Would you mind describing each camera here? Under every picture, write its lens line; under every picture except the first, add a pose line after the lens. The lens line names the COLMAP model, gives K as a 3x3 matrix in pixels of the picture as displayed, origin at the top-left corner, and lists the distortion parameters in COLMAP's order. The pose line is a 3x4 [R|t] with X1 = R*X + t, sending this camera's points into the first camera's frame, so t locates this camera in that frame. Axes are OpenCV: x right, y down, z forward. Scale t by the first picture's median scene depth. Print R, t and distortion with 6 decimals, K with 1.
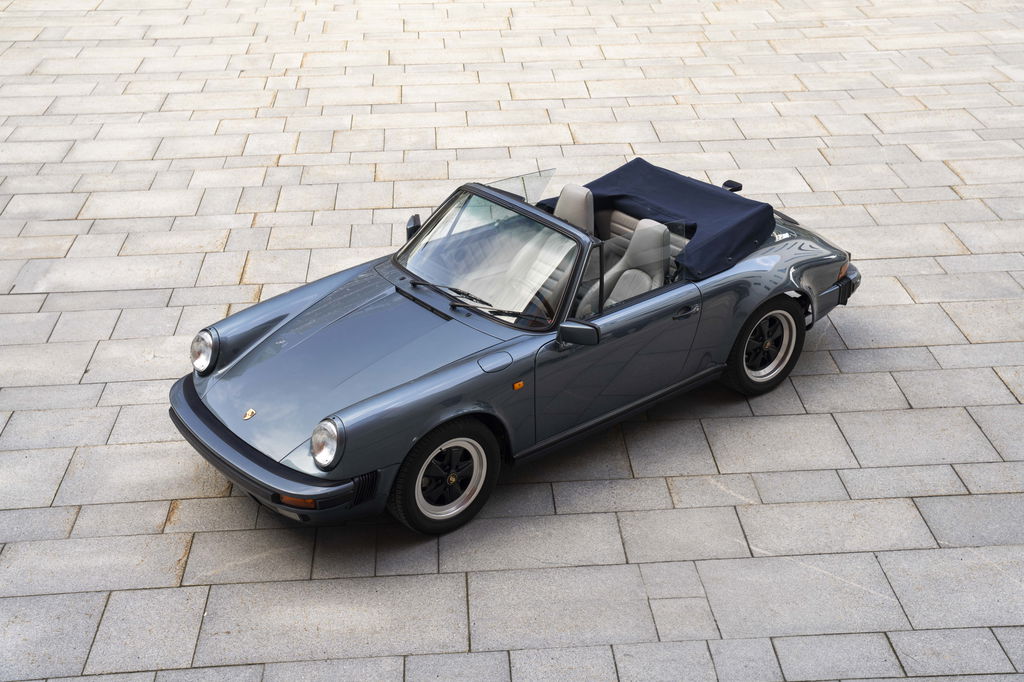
lens RADIAL K [[1414.8, 0, 511.5], [0, 1414.8, 342.0], [0, 0, 1]] dist [0.099038, 0.000000]
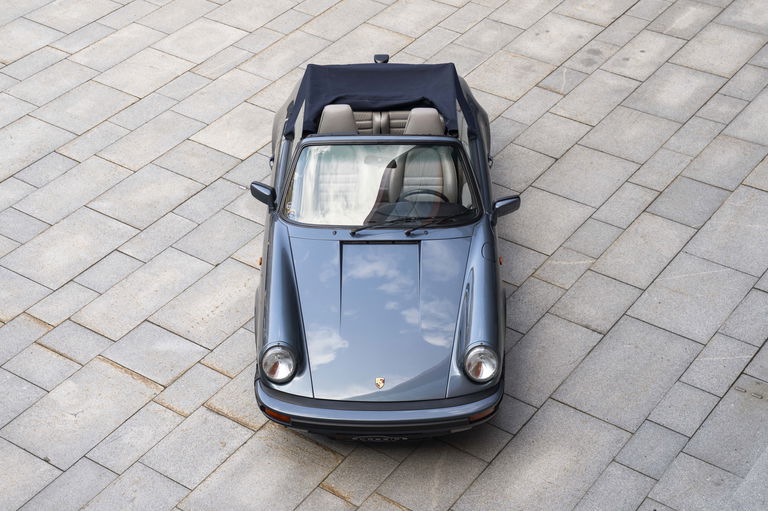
lens RADIAL K [[1394.7, 0, 384.3], [0, 1394.7, 255.0], [0, 0, 1]] dist [0.216947, 0.000000]
pose [[0.619565, -0.453138, 0.640941, -0.849326], [0.346291, 0.890576, 0.294886, -0.376051], [-0.704430, 0.039252, 0.708687, 0.134061]]
